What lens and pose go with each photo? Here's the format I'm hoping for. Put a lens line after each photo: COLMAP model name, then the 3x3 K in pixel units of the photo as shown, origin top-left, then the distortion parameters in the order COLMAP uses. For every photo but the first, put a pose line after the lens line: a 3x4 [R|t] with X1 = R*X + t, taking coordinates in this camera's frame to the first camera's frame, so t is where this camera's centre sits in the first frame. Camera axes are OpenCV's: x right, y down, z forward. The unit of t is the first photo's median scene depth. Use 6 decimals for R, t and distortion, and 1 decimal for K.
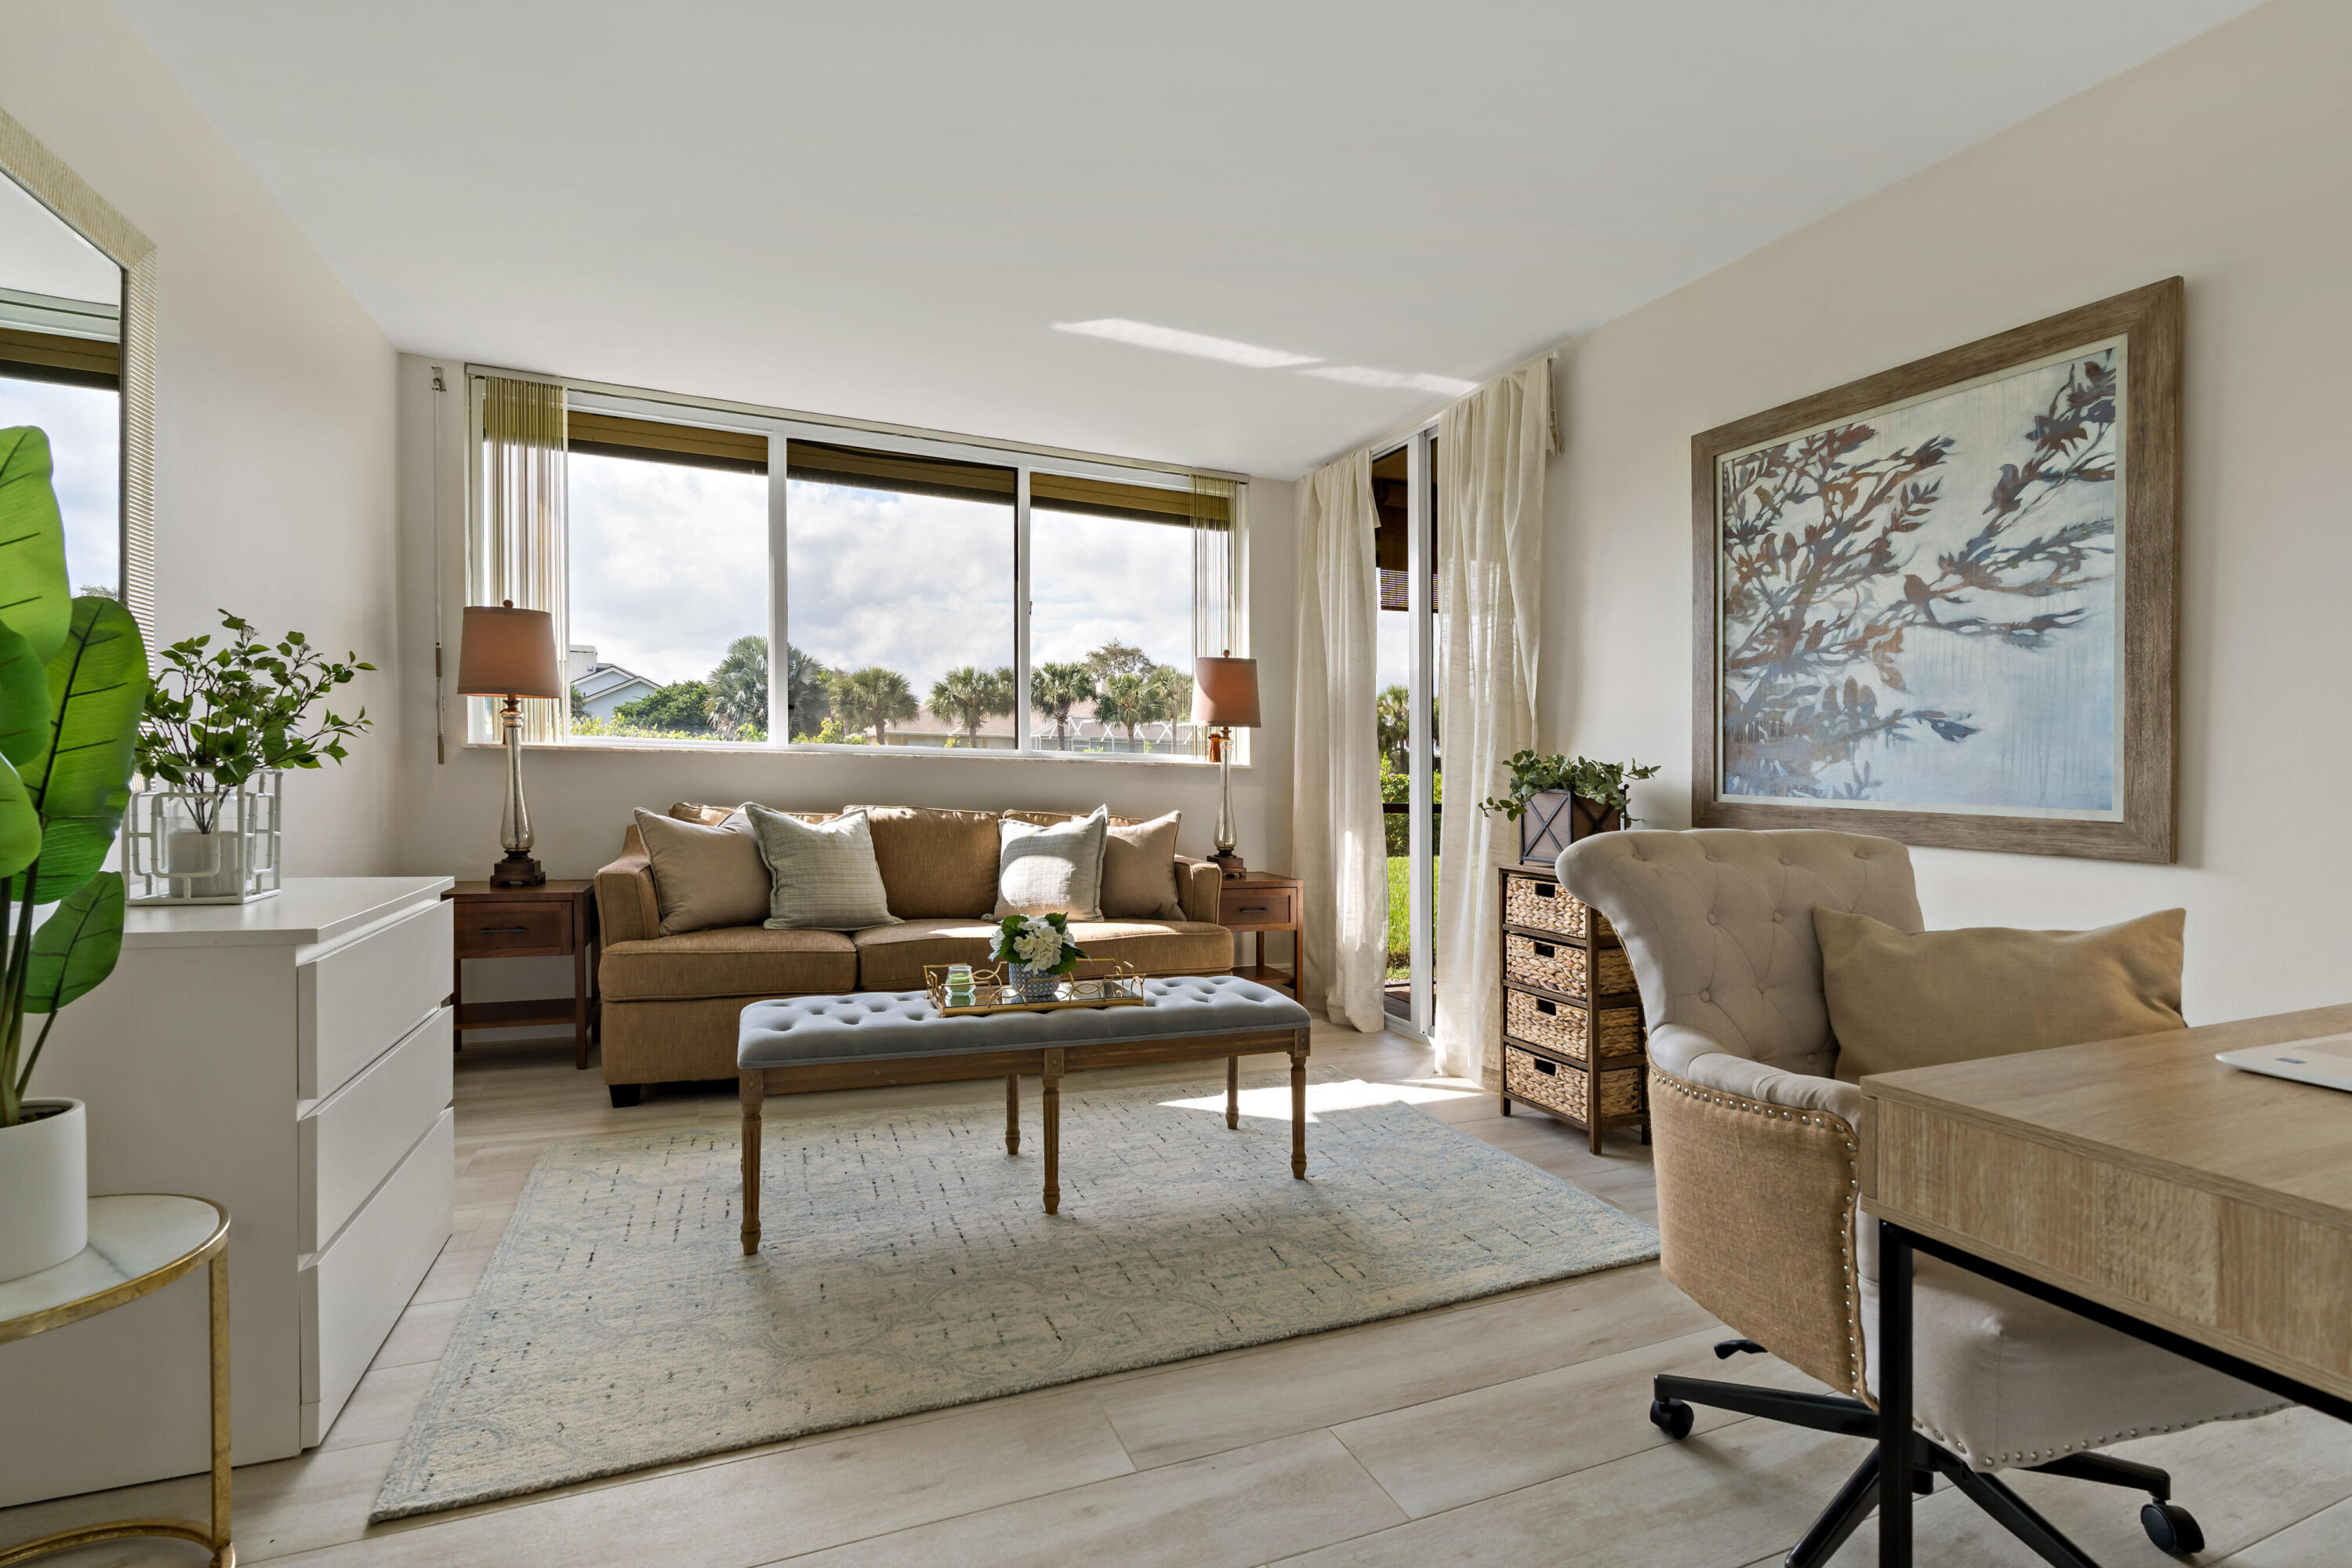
lens RADIAL K [[1062.0, 0, 1178.7], [0, 1062.0, 769.0], [0, 0, 1]] dist [-0.009422, 0.001060]
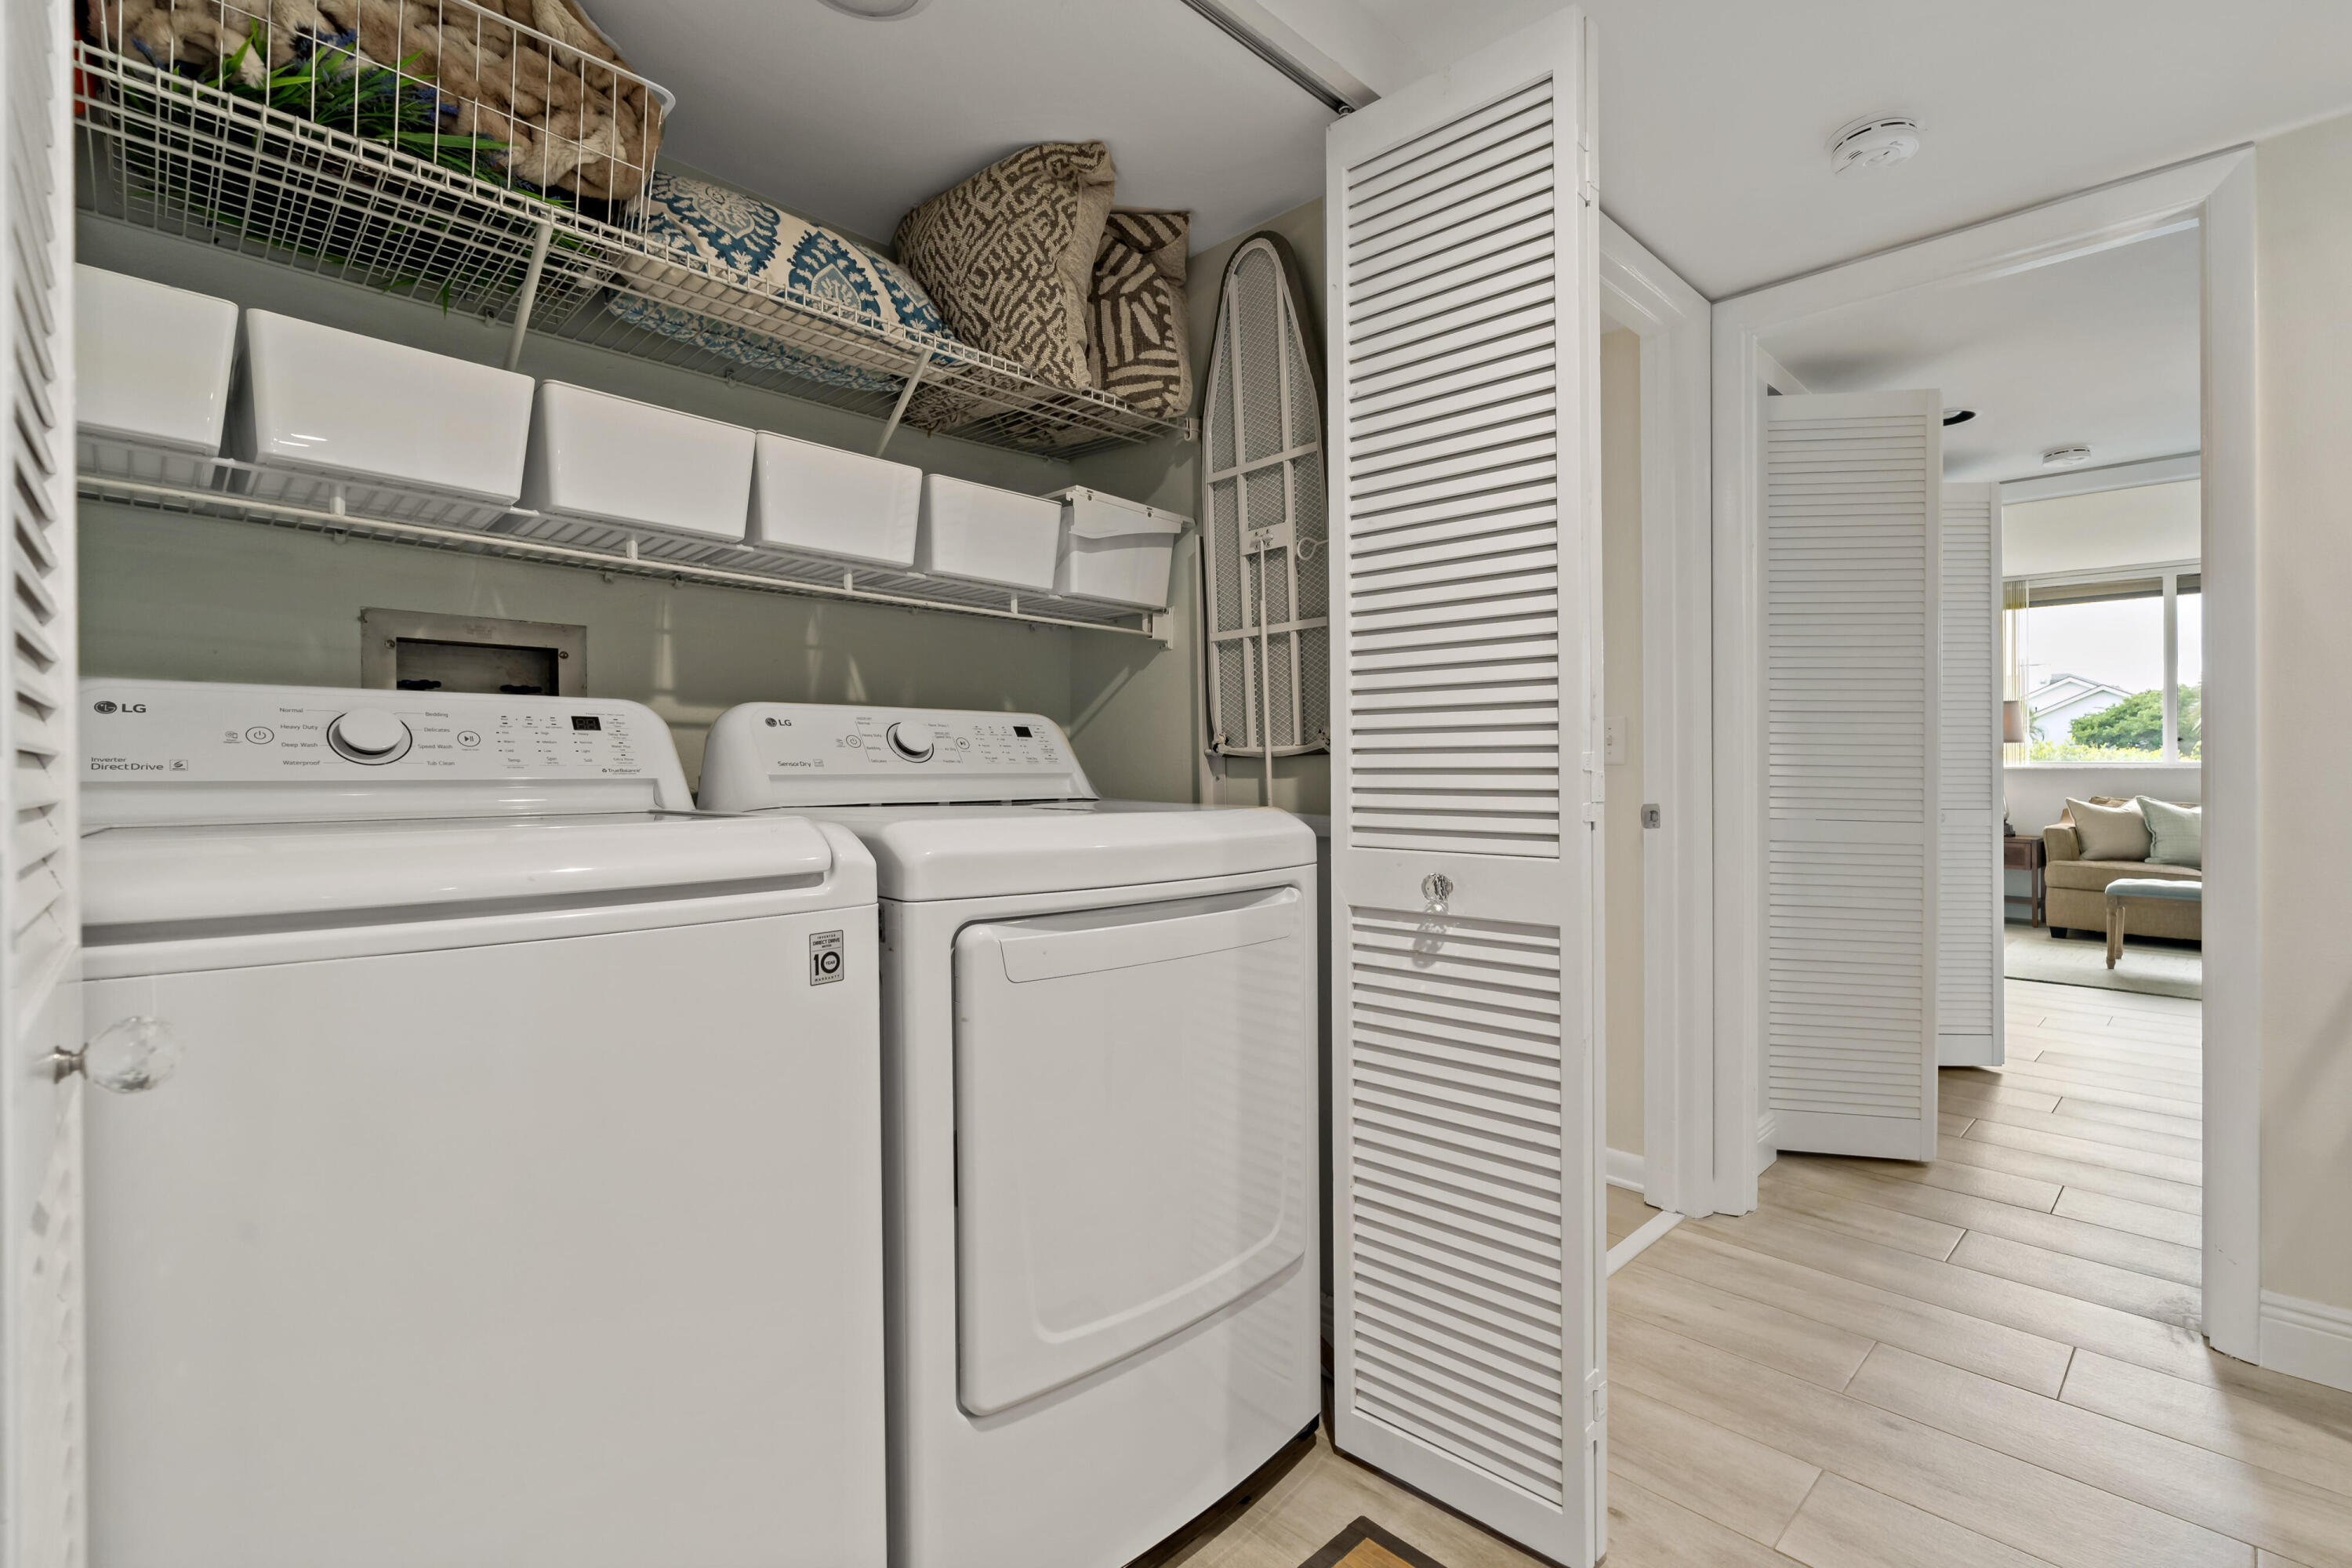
lens RADIAL K [[1062.0, 0, 1178.7], [0, 1062.0, 769.0], [0, 0, 1]] dist [-0.009422, 0.001060]
pose [[0.369494, -0.004882, -0.929220, 0.680426], [-0.007894, 0.999934, -0.008393, 0.013414], [0.929200, 0.010436, 0.369431, -1.222179]]
